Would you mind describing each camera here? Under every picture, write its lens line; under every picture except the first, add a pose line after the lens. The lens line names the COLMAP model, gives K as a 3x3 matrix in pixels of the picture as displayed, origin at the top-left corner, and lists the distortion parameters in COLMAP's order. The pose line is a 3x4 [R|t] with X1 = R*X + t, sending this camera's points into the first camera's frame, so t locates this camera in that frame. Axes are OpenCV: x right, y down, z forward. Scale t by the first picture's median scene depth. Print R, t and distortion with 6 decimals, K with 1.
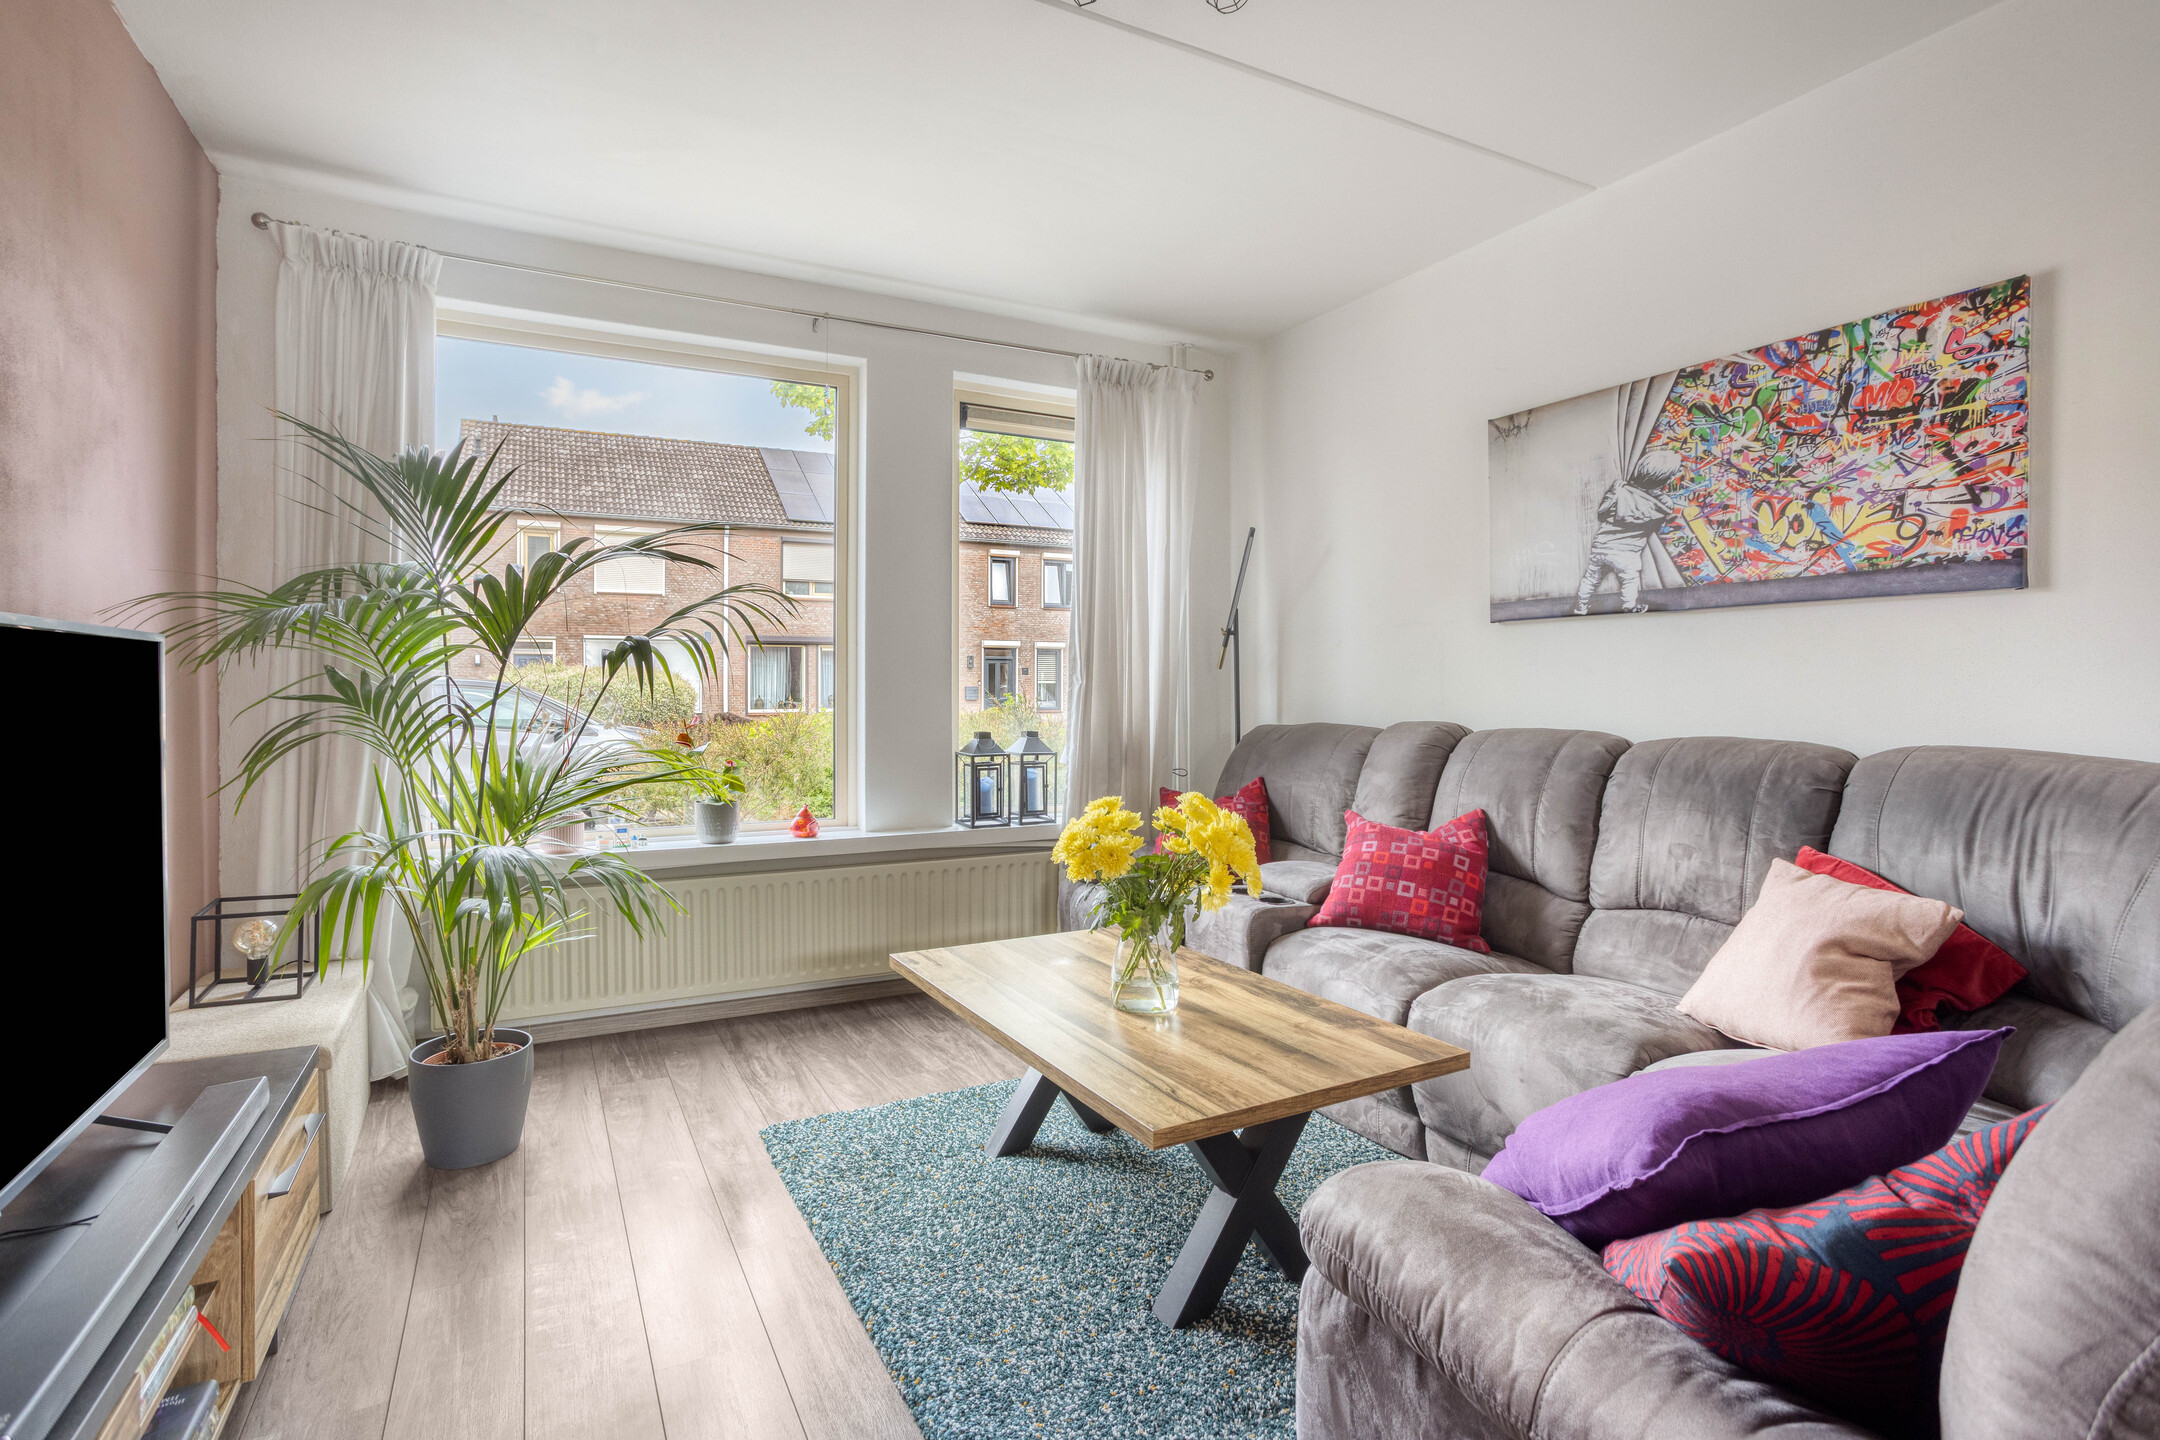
lens RADIAL K [[1040.8, 0, 1059.7], [0, 1040.8, 692.6], [0, 0, 1]] dist [-0.046309, 0.025348]
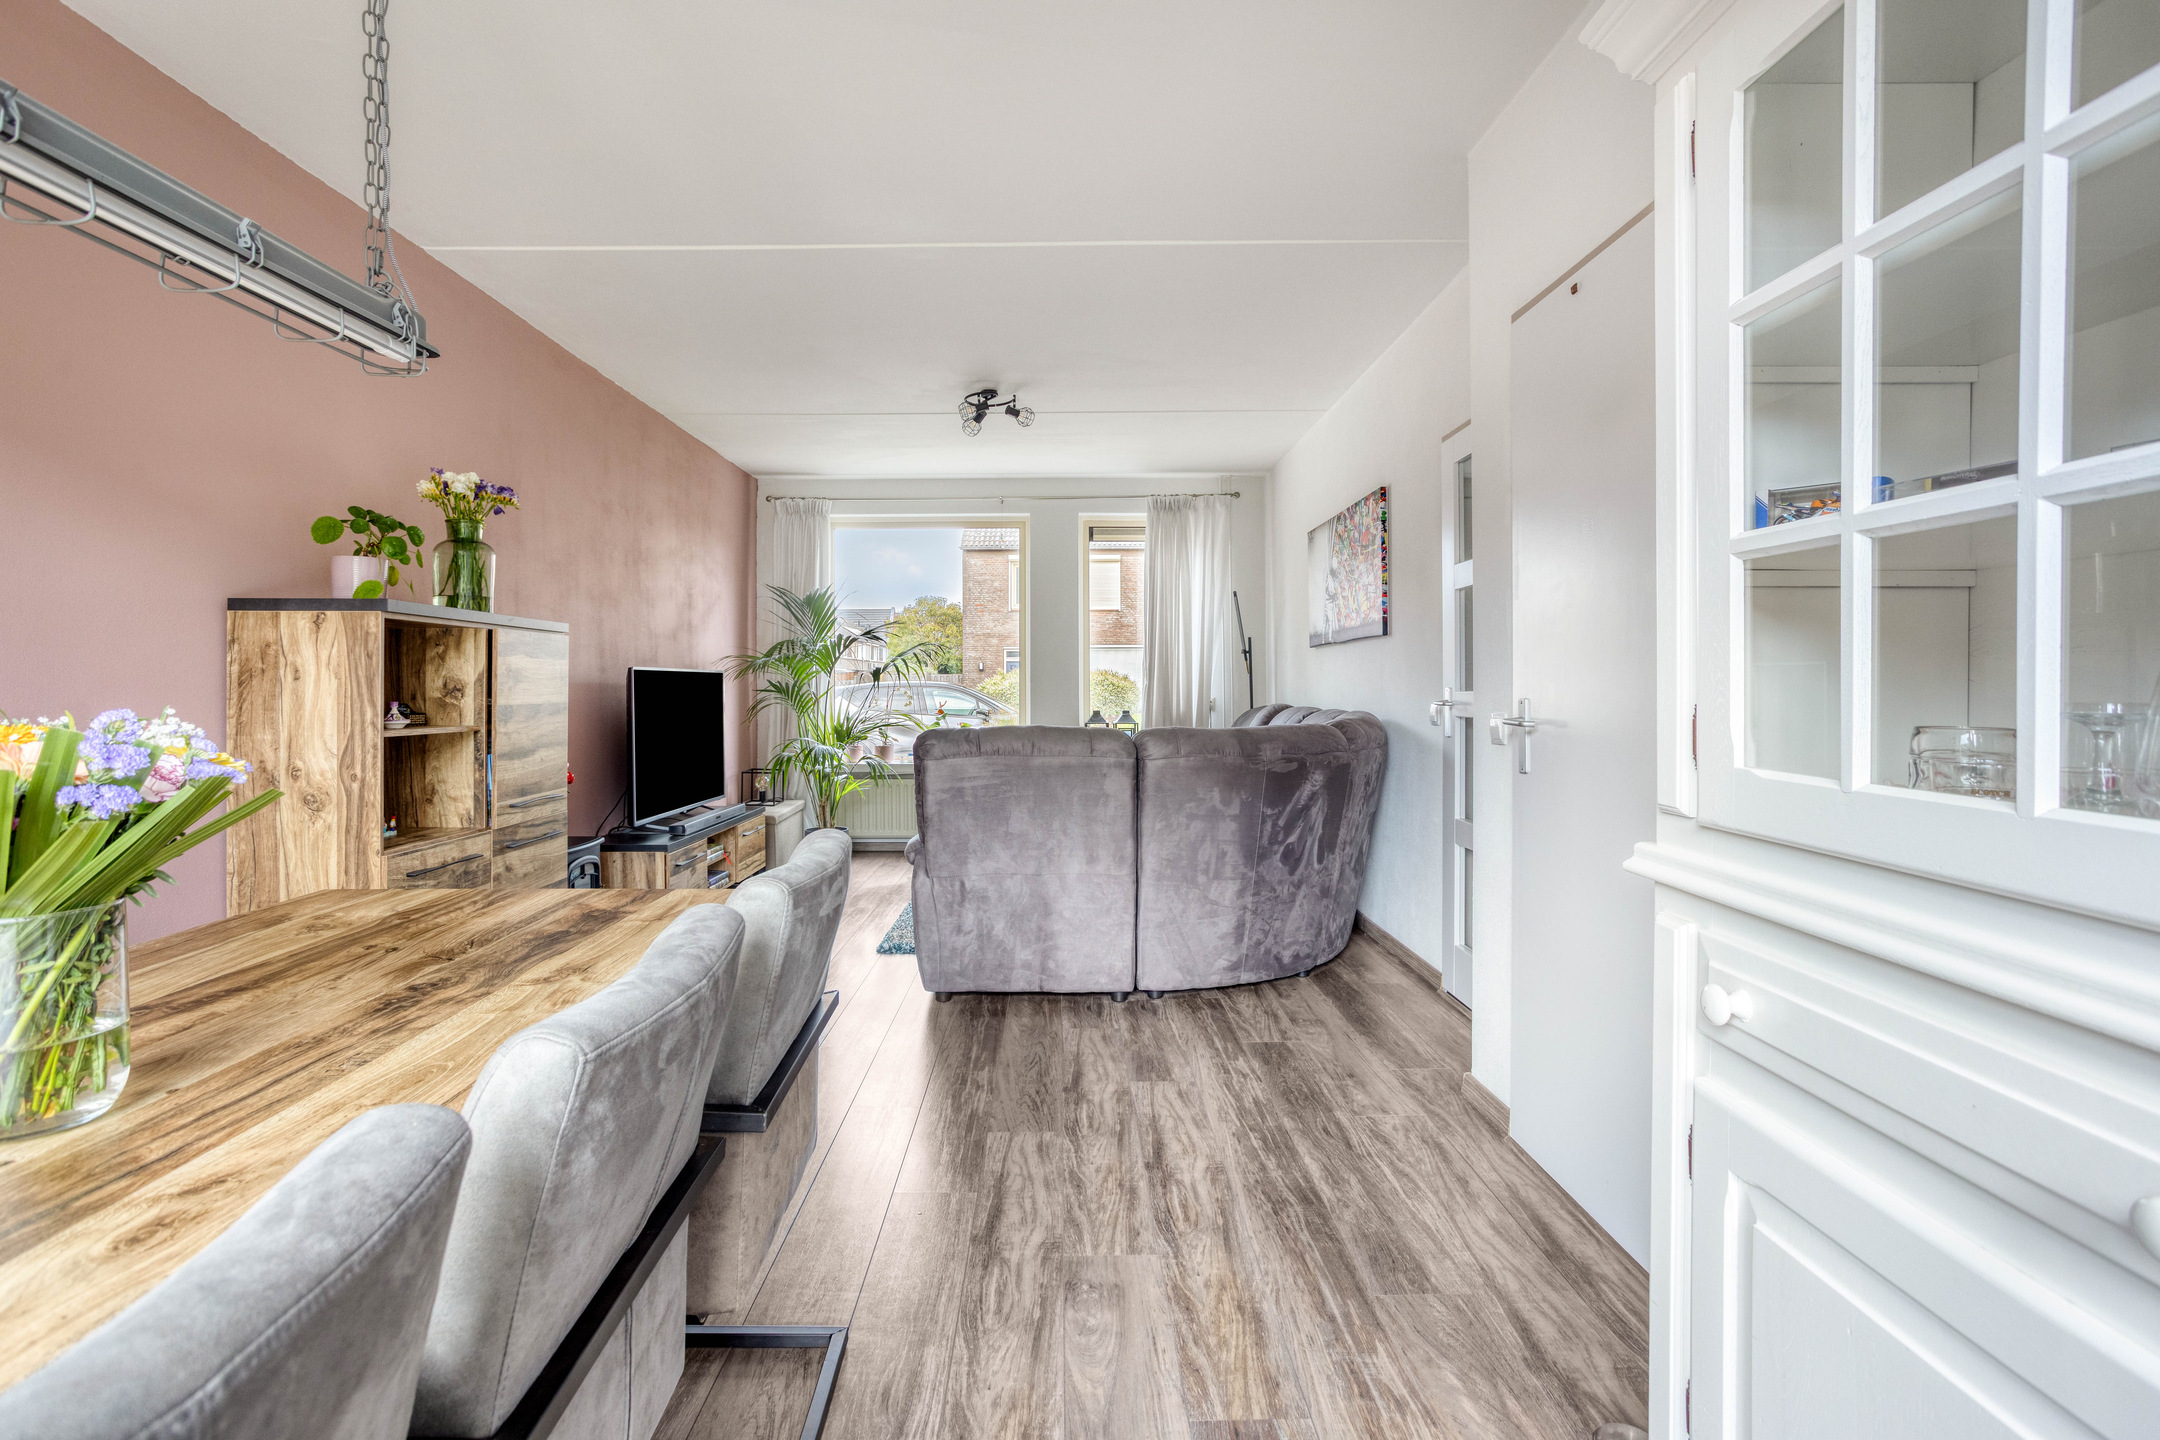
lens RADIAL K [[1040.8, 0, 1059.7], [0, 1040.8, 692.6], [0, 0, 1]] dist [-0.046309, 0.025348]
pose [[0.878958, -0.002438, -0.476892, 1.169005], [0.004248, 0.999987, 0.002716, 0.002220], [0.476880, -0.004413, 0.878957, -0.994197]]
